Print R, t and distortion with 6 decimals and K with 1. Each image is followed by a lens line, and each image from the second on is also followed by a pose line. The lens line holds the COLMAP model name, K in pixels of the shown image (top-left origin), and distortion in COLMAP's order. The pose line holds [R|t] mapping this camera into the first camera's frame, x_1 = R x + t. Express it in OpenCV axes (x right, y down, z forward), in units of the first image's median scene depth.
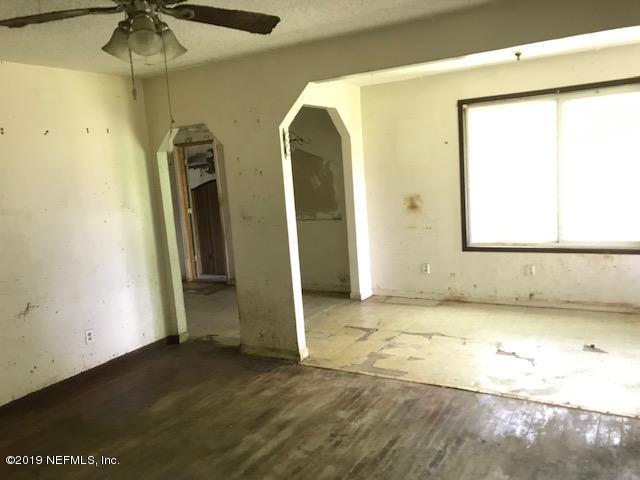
lens RADIAL K [[527.2, 0, 320.0], [0, 527.2, 240.0], [0, 0, 1]] dist [0.065466, -0.072357]
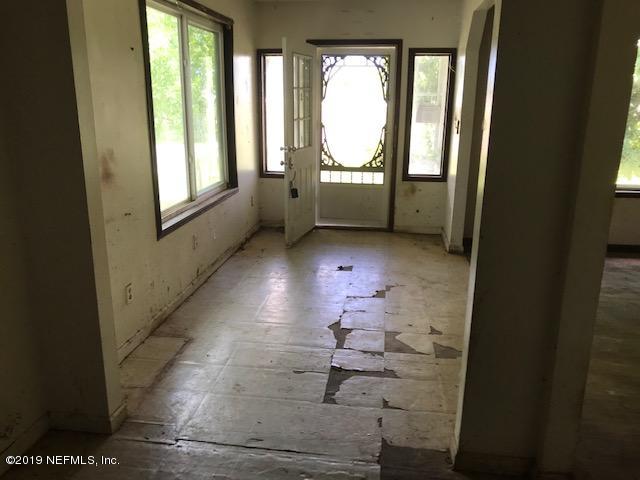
lens RADIAL K [[533.9, 0, 320.0], [0, 533.9, 240.0], [0, 0, 1]] dist [0.059450, -0.112566]
pose [[-0.390940, -0.177701, 0.903099, -0.461564], [0.134330, 0.959664, 0.246982, -0.136913], [-0.910561, 0.217869, -0.351301, 1.360465]]
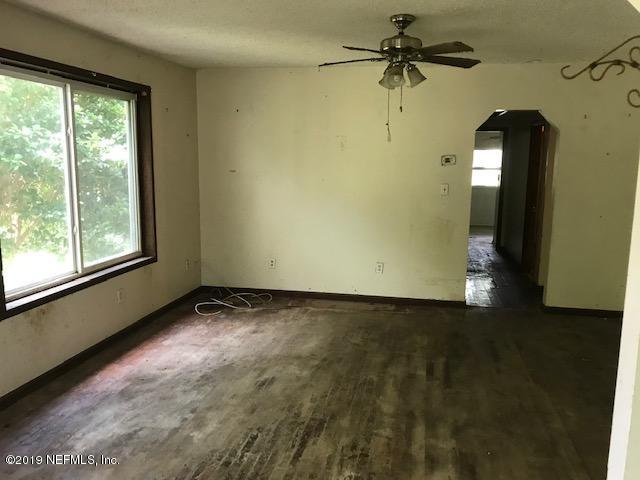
lens RADIAL K [[533.9, 0, 320.0], [0, 533.9, 240.0], [0, 0, 1]] dist [0.059450, -0.112566]
pose [[-0.942886, 0.106433, -0.315656, 0.240204], [0.008870, 0.955270, 0.295603, -0.172950], [0.332998, 0.275920, -0.901654, 1.184416]]
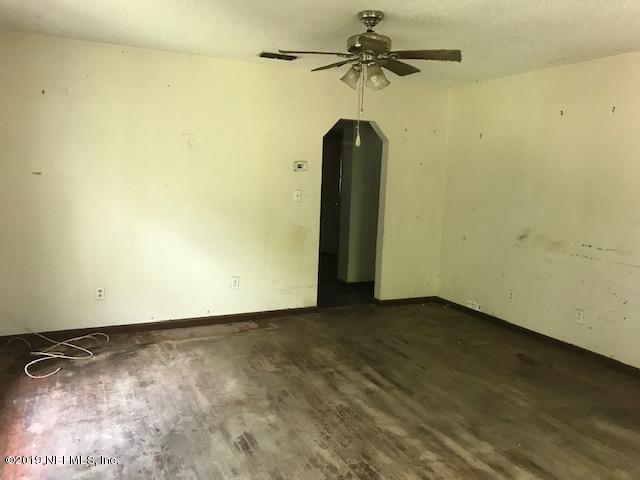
lens RADIAL K [[533.9, 0, 320.0], [0, 533.9, 240.0], [0, 0, 1]] dist [0.059450, -0.112566]
pose [[-0.560041, 0.157977, -0.813263, 0.529233], [-0.102903, 0.960785, 0.257496, -0.135795], [0.822049, 0.227895, -0.521823, 0.830005]]
